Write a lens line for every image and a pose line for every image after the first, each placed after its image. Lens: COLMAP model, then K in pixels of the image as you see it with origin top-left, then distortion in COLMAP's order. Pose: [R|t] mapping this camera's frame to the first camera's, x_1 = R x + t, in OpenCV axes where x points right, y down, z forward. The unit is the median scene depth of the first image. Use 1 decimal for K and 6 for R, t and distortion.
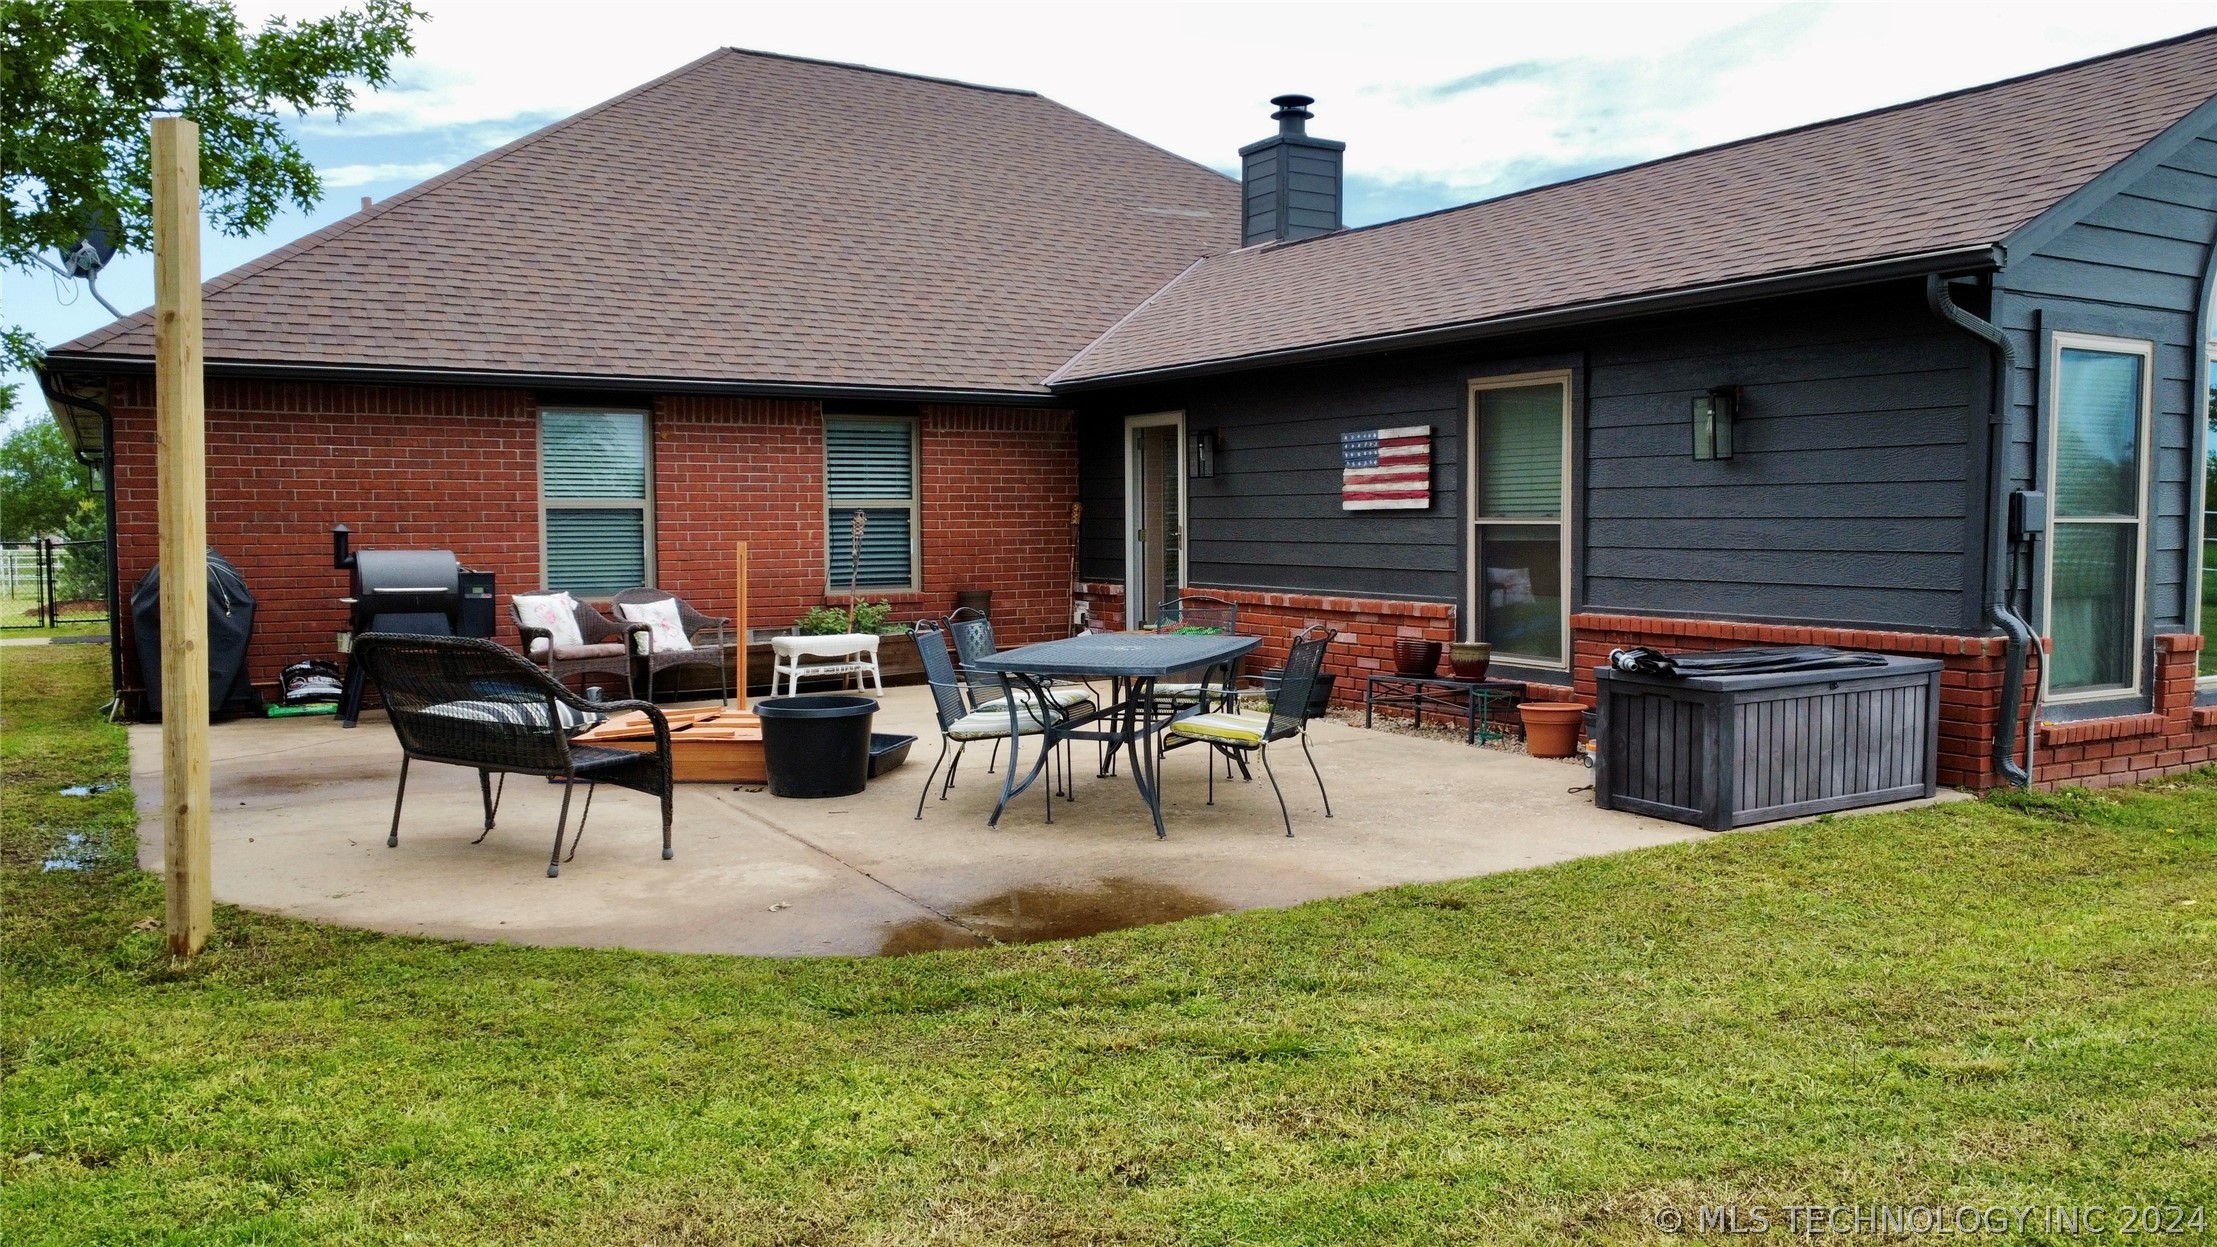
lens RADIAL K [[1672.9, 0, 1109.4], [0, 1672.9, 622.0], [0, 0, 1]] dist [-0.000768, -0.005382]
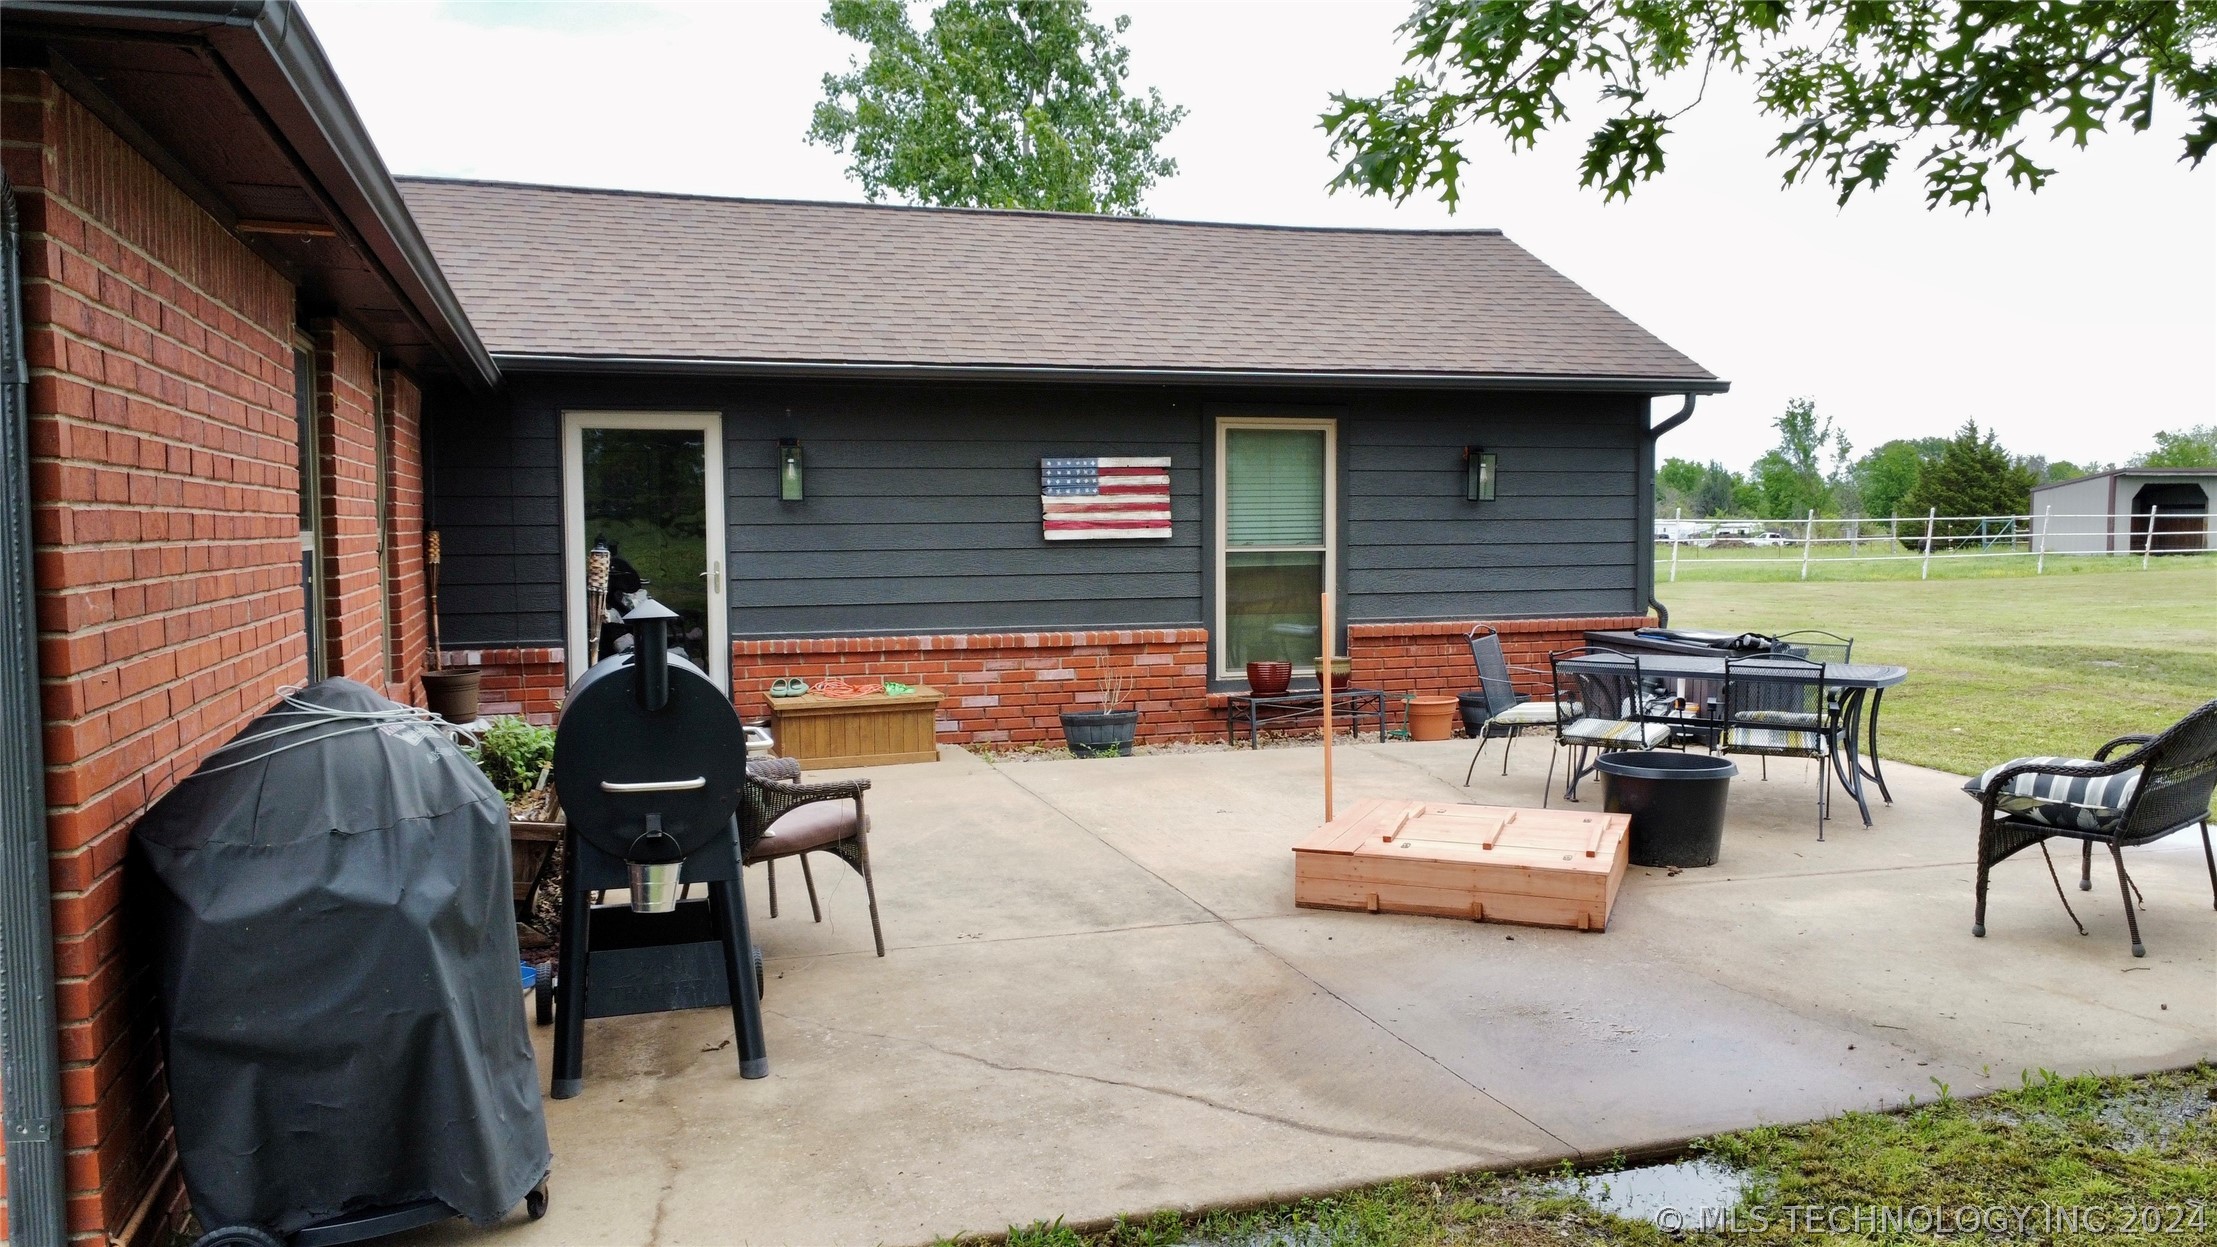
lens RADIAL K [[1672.9, 0, 1105.9], [0, 1672.9, 625.7], [0, 0, 1]] dist [-0.000768, -0.005382]
pose [[0.220267, -0.059398, 0.973630, -0.798555], [0.065893, 0.996770, 0.045903, -0.061691], [-0.973212, 0.054044, 0.223469, 0.784125]]
